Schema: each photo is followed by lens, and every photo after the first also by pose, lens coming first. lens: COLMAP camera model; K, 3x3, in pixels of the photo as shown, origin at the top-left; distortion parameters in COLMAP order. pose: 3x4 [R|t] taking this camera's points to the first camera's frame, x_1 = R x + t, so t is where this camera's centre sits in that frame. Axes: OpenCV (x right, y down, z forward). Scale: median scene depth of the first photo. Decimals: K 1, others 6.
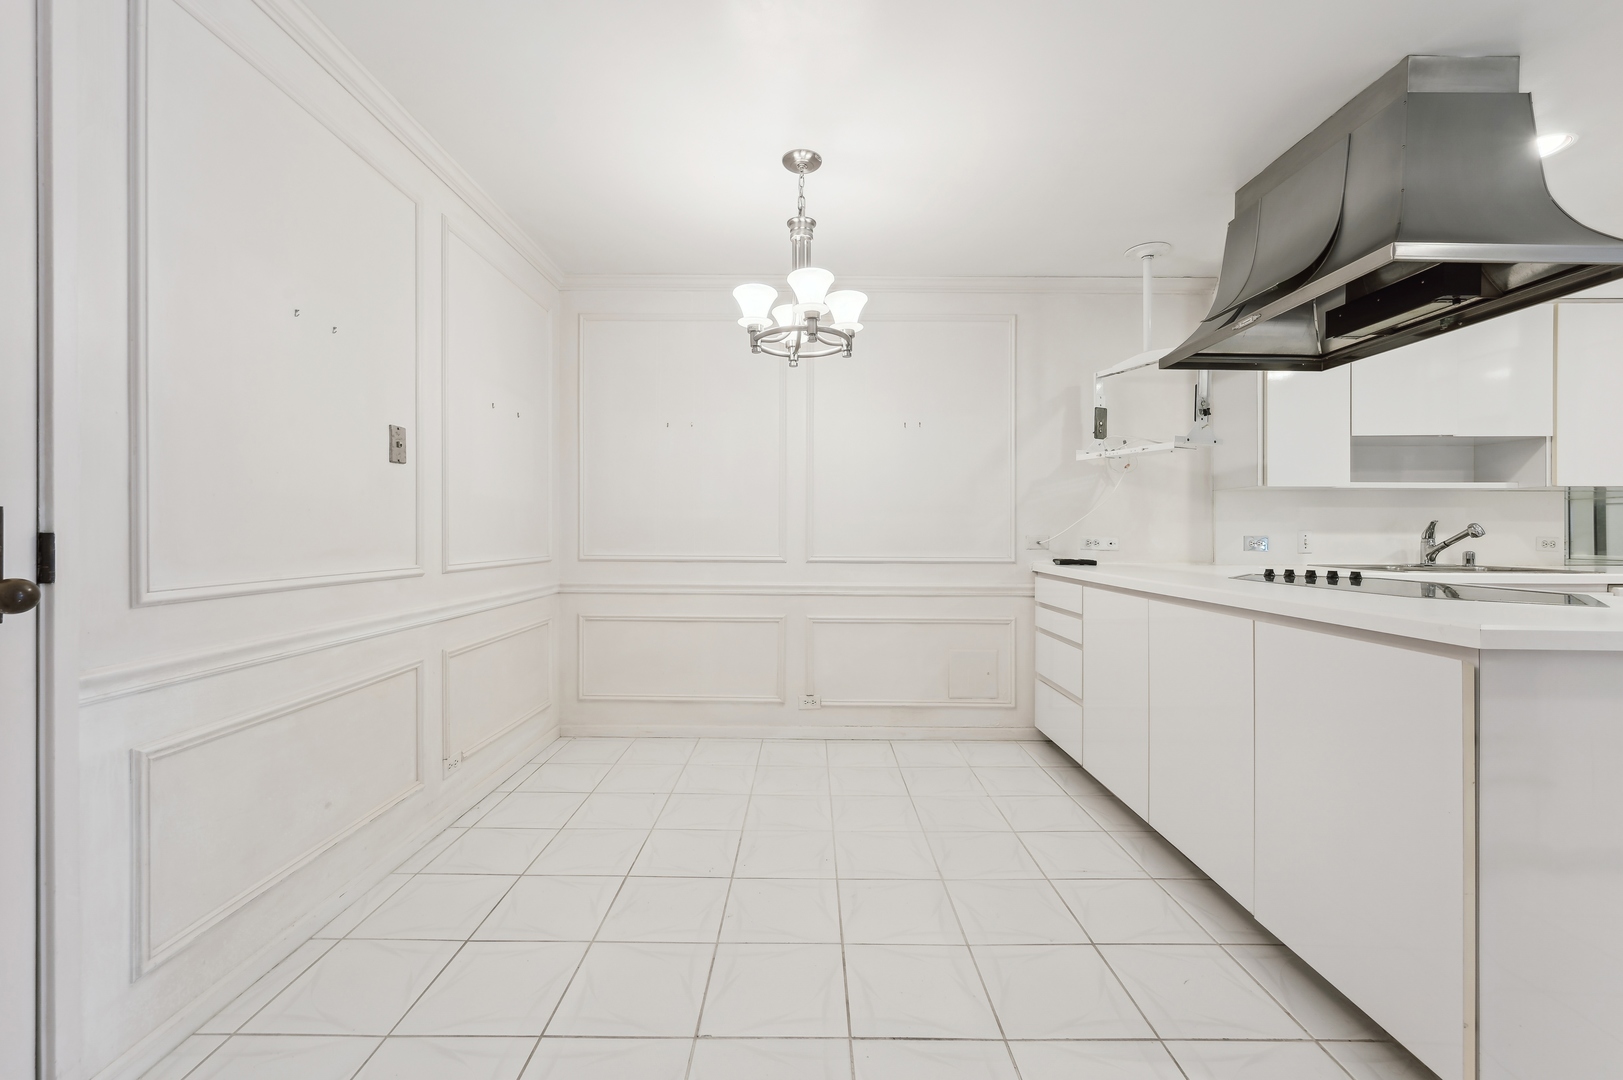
lens RADIAL K [[652.9, 0, 810.0], [0, 652.9, 532.4], [0, 0, 1]] dist [-0.003925, 0.000128]
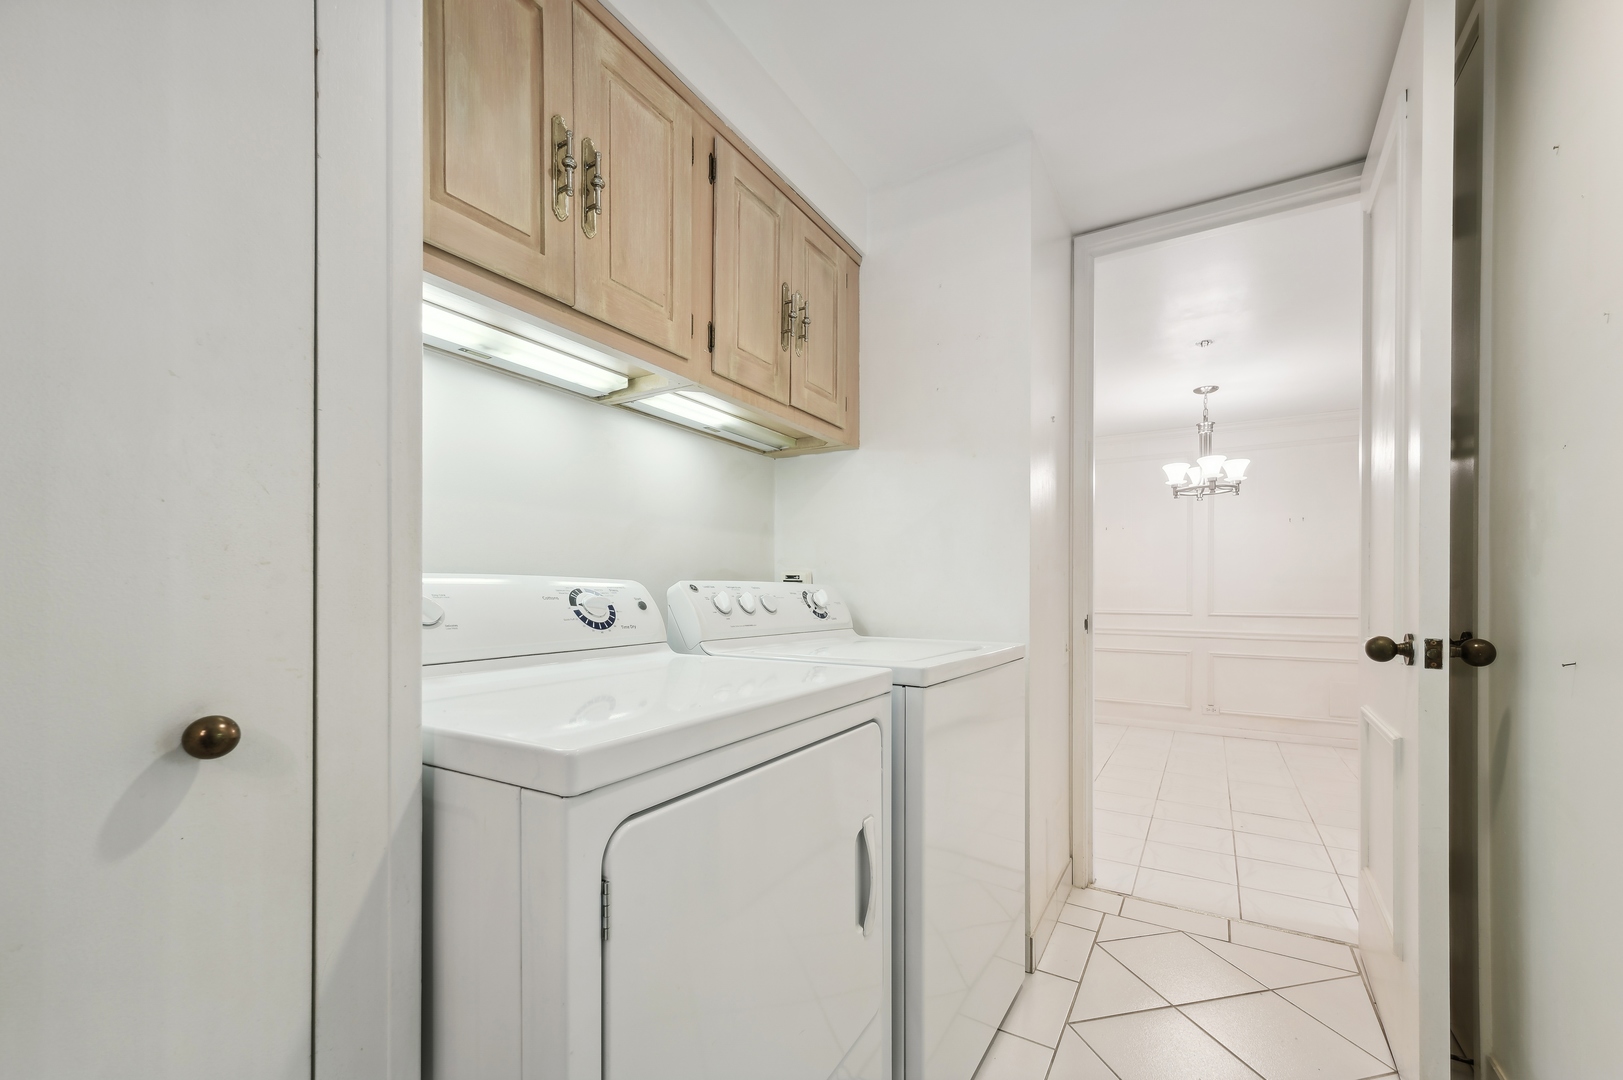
lens RADIAL K [[652.9, 0, 804.2], [0, 652.9, 593.9], [0, 0, 1]] dist [-0.003925, 0.000128]
pose [[0.847697, 0.000899, -0.530479, 0.002571], [-0.002325, 0.999995, -0.002020, 0.001024], [0.530475, 0.002946, 0.847695, -1.033253]]
